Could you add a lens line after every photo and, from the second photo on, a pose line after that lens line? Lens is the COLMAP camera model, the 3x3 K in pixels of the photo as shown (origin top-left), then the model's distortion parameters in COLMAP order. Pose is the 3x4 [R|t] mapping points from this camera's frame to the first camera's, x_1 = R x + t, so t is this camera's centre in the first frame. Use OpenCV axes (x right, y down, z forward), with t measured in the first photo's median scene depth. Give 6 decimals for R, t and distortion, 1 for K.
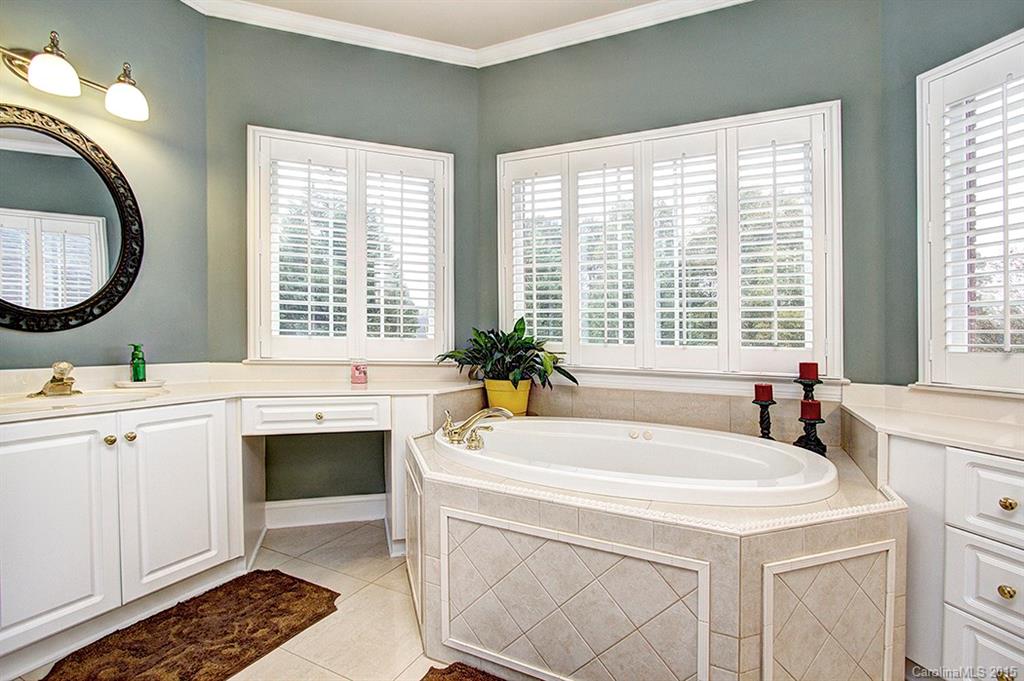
lens RADIAL K [[483.7, 0, 510.4], [0, 483.7, 332.6], [0, 0, 1]] dist [-0.008525, 0.000294]
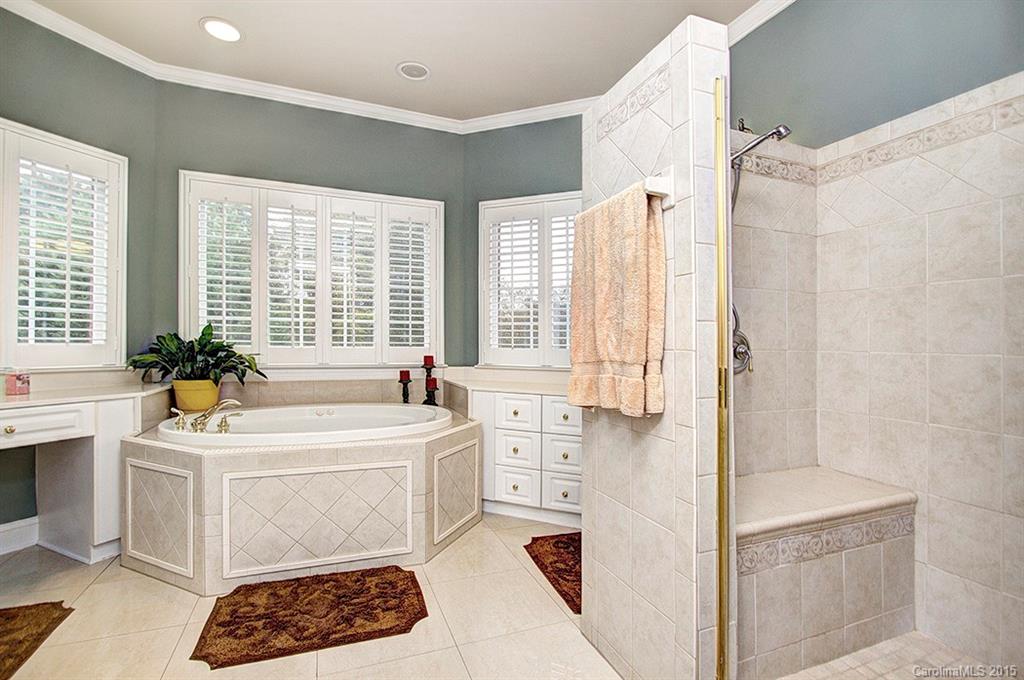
lens RADIAL K [[483.7, 0, 512.2], [0, 483.7, 342.1], [0, 0, 1]] dist [-0.008525, 0.000294]
pose [[0.659385, -0.008790, 0.751754, -0.436674], [-0.005669, 0.999845, 0.016663, -0.014217], [-0.751784, -0.015249, 0.659233, -0.316181]]
